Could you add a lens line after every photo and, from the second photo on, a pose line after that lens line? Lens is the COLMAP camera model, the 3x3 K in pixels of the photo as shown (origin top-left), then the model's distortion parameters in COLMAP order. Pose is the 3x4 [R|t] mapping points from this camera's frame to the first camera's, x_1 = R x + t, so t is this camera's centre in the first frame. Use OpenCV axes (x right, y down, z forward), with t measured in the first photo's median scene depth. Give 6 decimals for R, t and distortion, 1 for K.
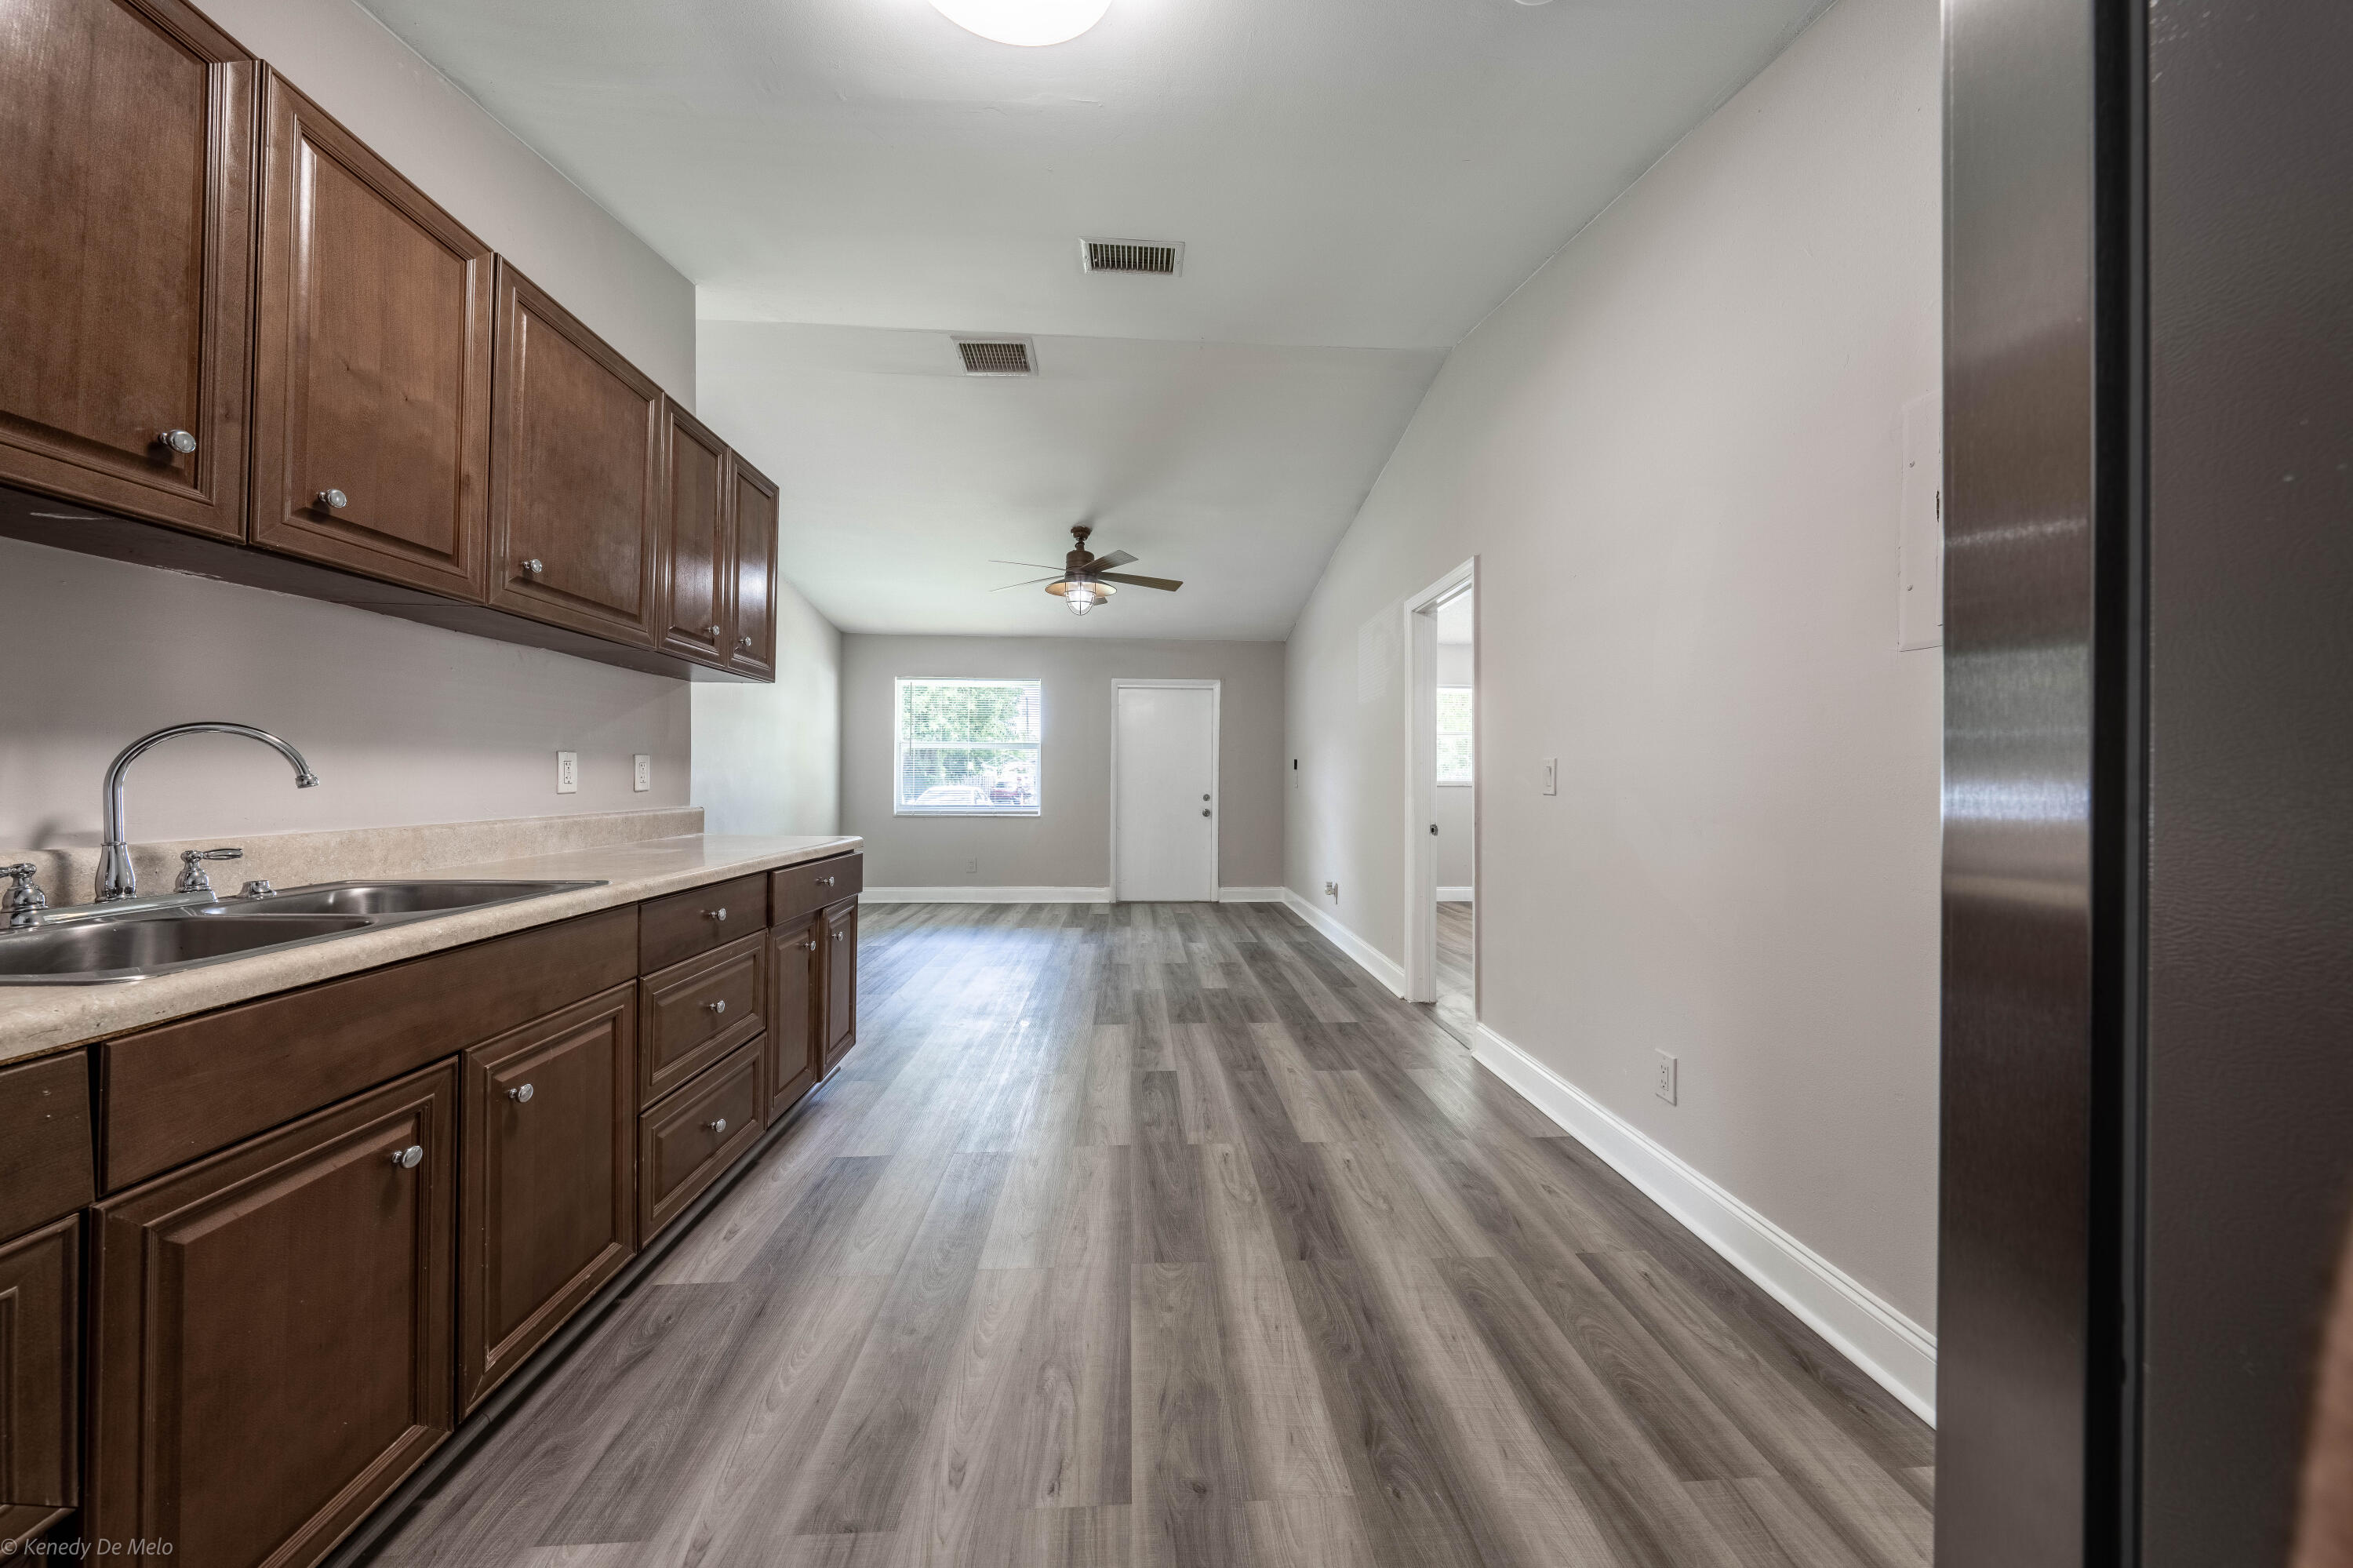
lens RADIAL K [[795.8, 0, 1187.4], [0, 795.8, 771.5], [0, 0, 1]] dist [-0.001790, -0.000092]
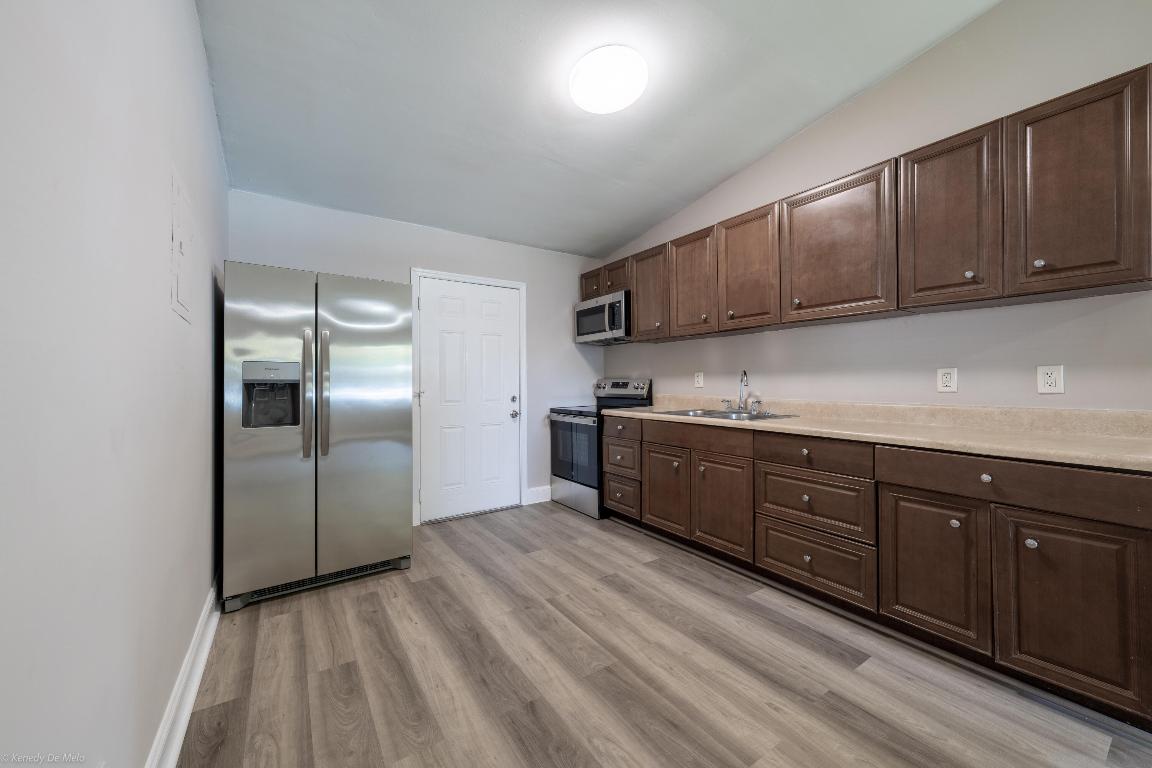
lens RADIAL K [[432.5, 0, 576.0], [0, 432.5, 384.0], [0, 0, 1]] dist [0.000012, -0.000016]
pose [[-0.866361, 0.003477, -0.499406, 0.551178], [0.005057, 0.999986, -0.001810, 0.010004], [0.499393, -0.004094, -0.866366, 2.019625]]
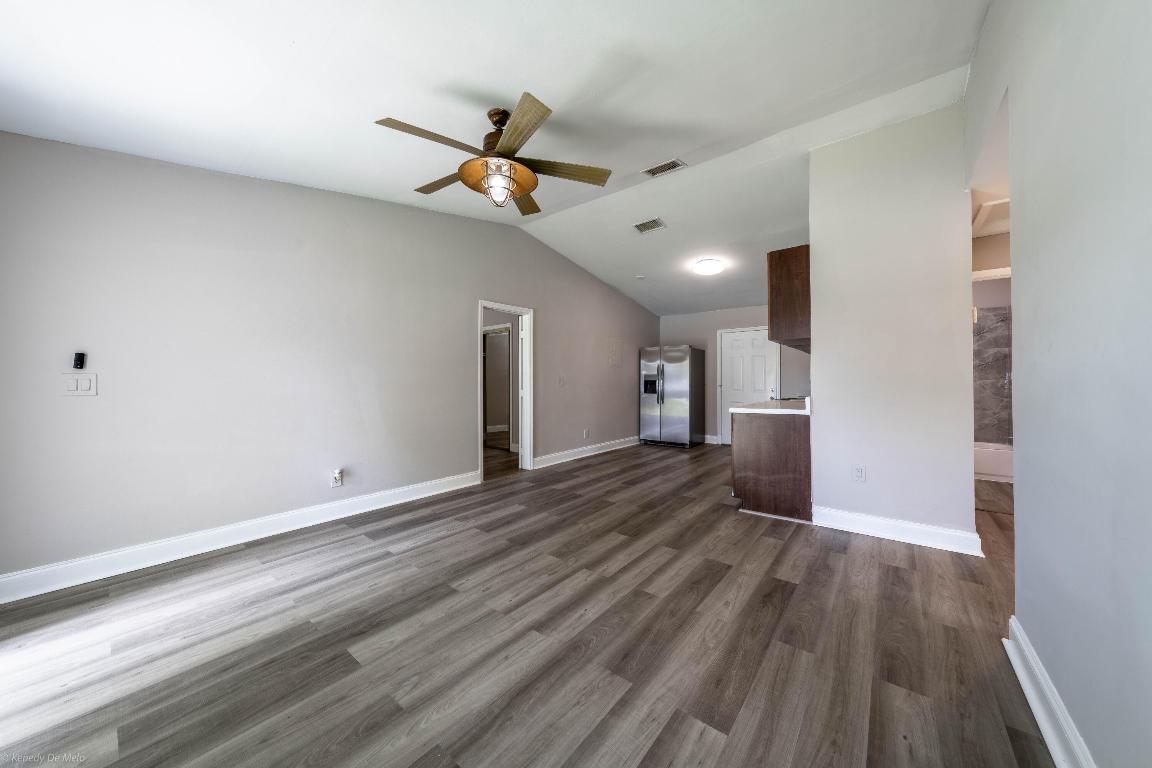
lens RADIAL K [[389.6, 0, 581.3], [0, 389.6, 377.9], [0, 0, 1]] dist [-0.001790, -0.000092]
pose [[-0.734373, 0.005396, 0.678724, -1.604766], [-0.005143, 0.999895, -0.013515, 0.030577], [-0.678726, -0.013416, -0.734269, 3.953689]]
